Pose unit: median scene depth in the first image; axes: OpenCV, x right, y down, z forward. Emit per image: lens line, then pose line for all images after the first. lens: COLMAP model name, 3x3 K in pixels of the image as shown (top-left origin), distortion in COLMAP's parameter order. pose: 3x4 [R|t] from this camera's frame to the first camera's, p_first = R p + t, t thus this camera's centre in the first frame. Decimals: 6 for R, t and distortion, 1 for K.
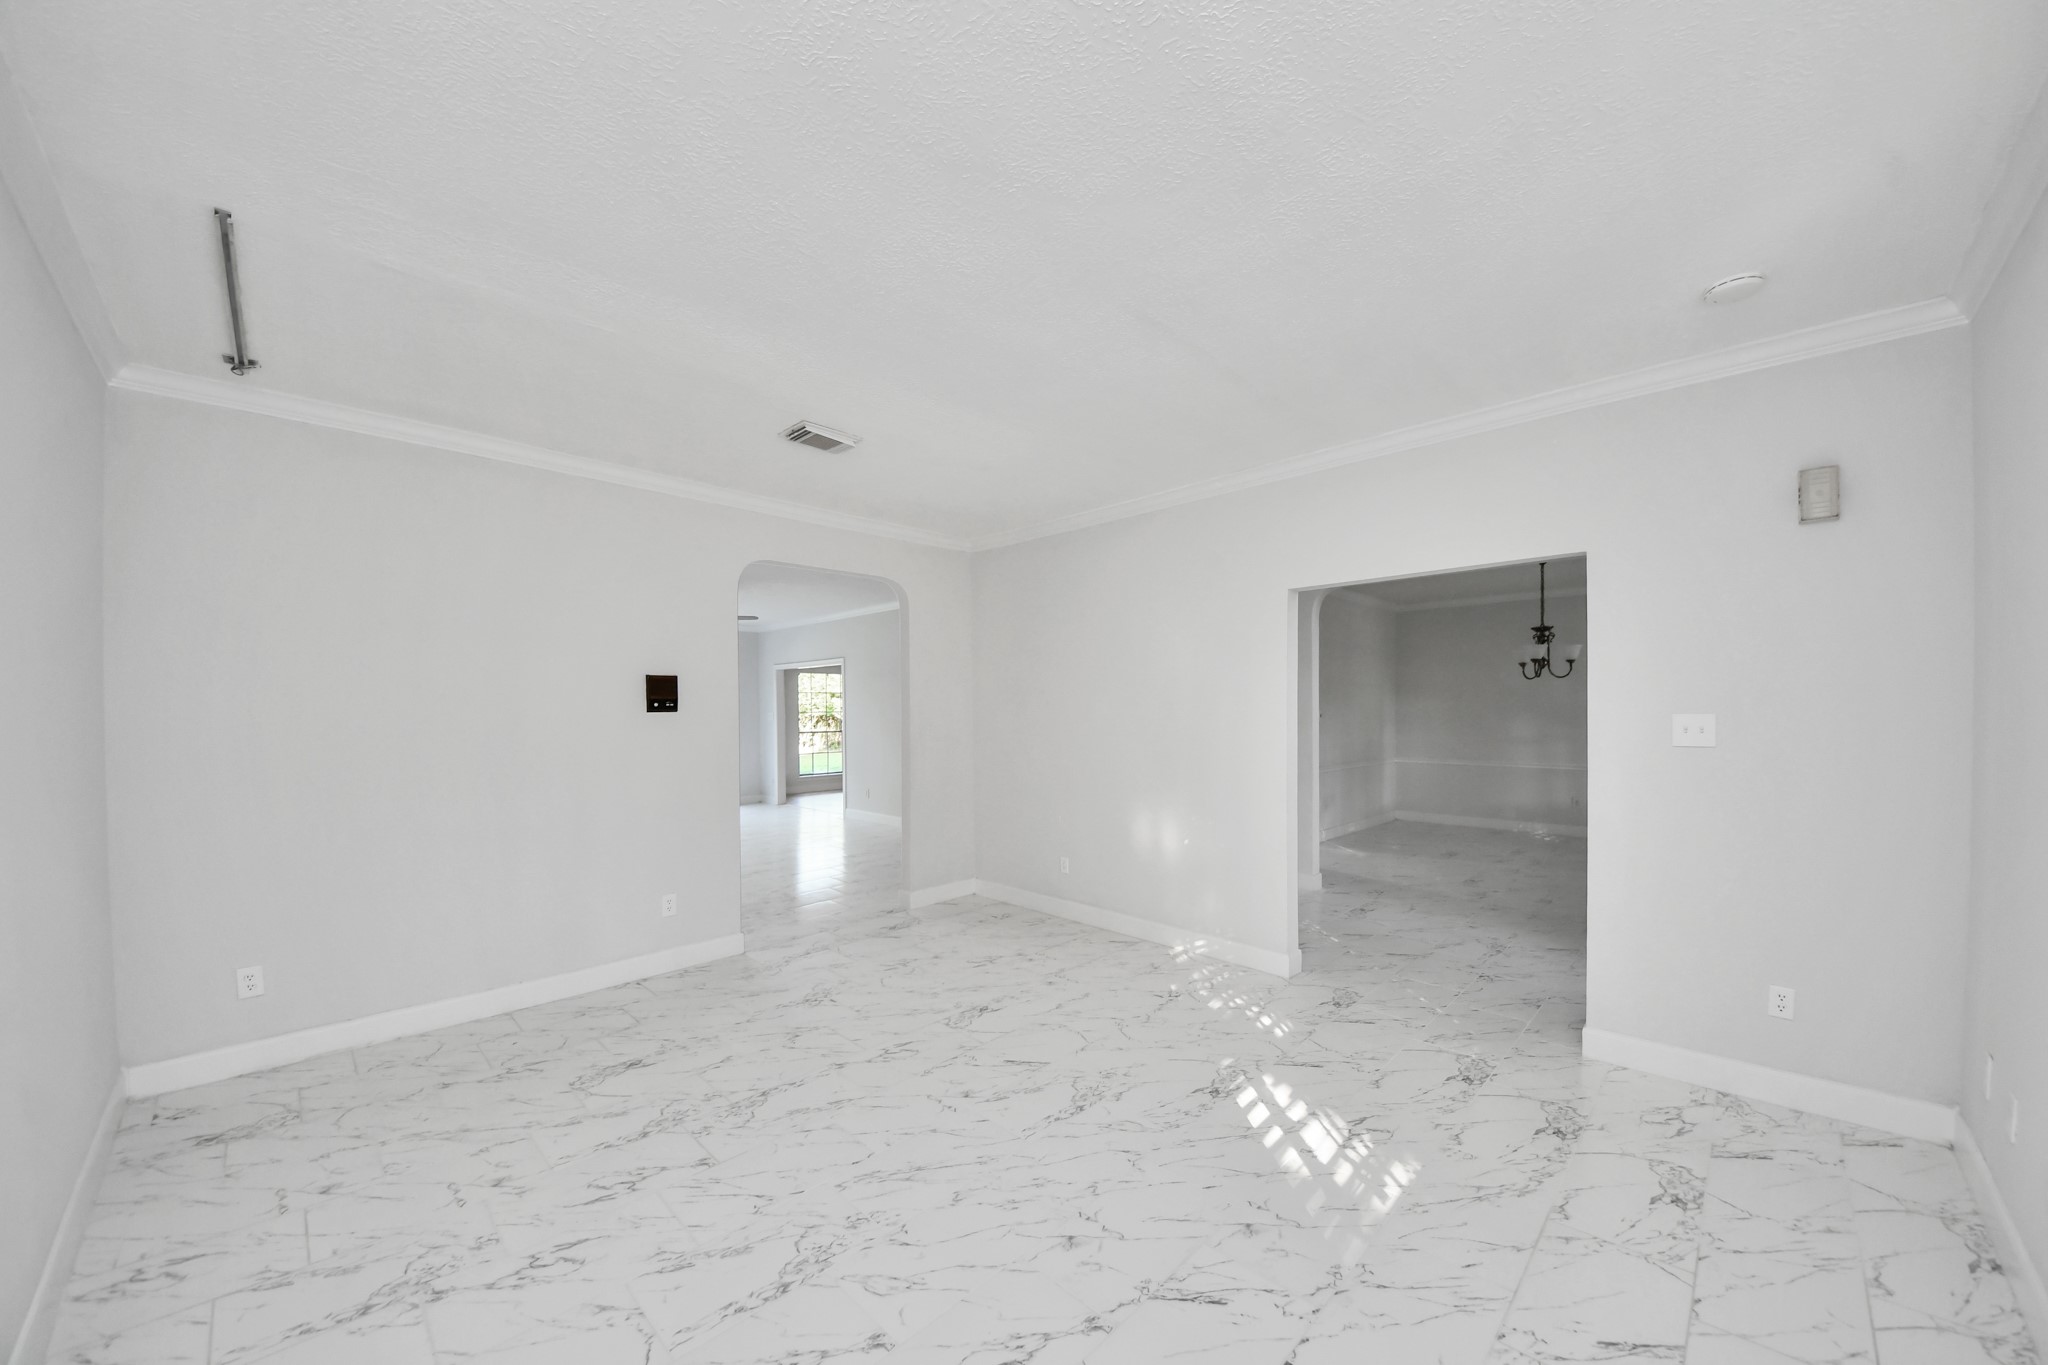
lens RADIAL K [[742.4, 0, 1018.5], [0, 742.4, 683.5], [0, 0, 1]] dist [-0.027418, -0.000461]
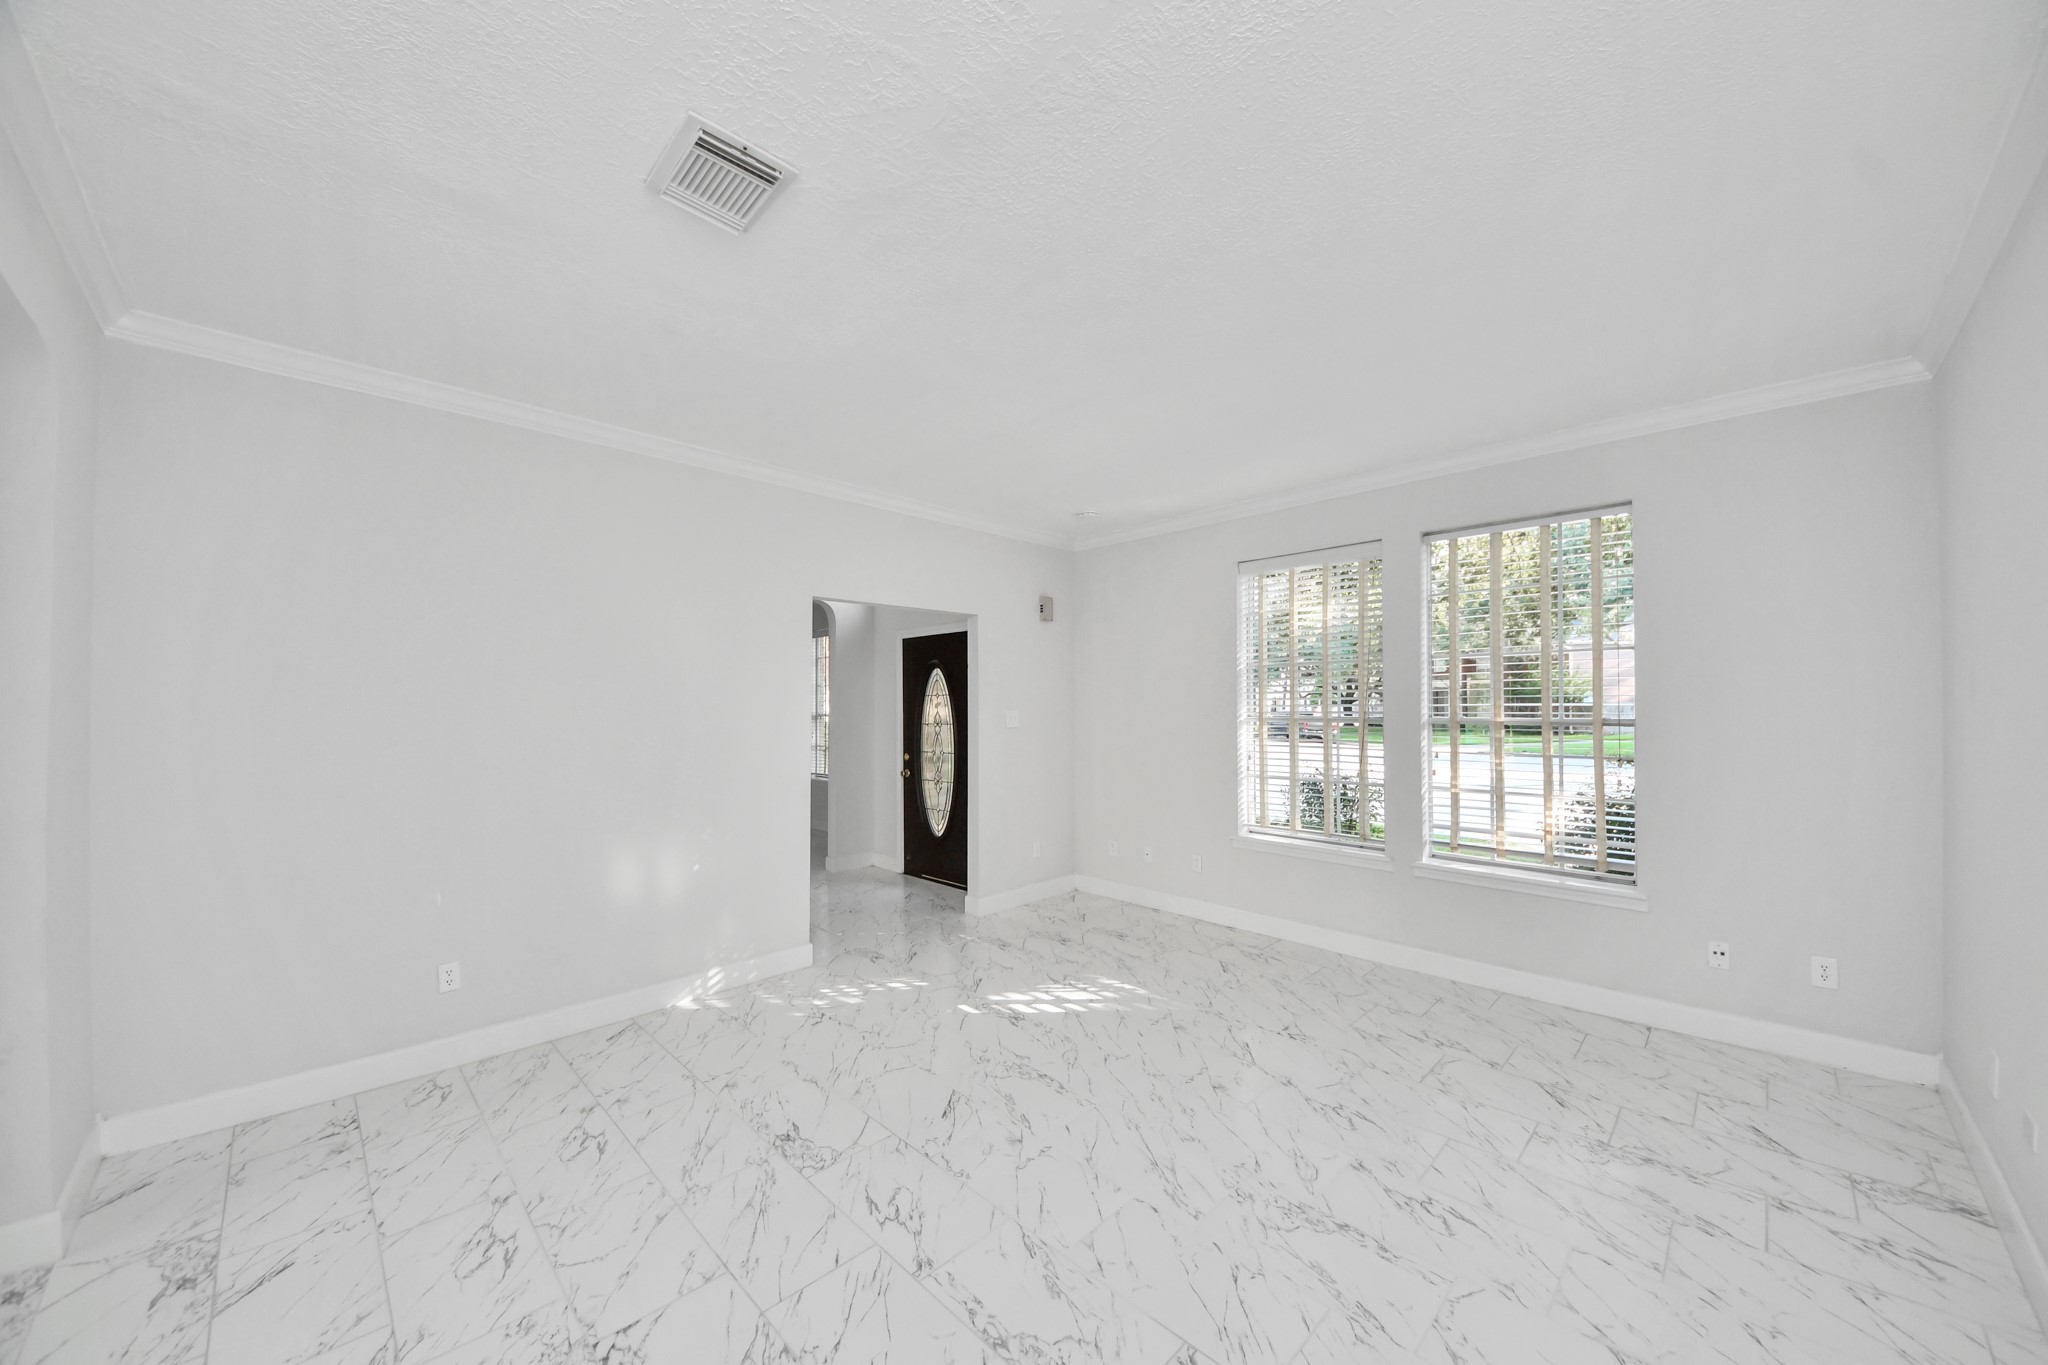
lens RADIAL K [[742.4, 0, 1018.6], [0, 742.4, 682.8], [0, 0, 1]] dist [-0.027418, -0.000461]
pose [[0.028194, 0.004776, 0.999591, -0.975506], [-0.000278, 0.999989, -0.004770, 0.009896], [-0.999602, -0.000143, 0.028195, 0.989093]]
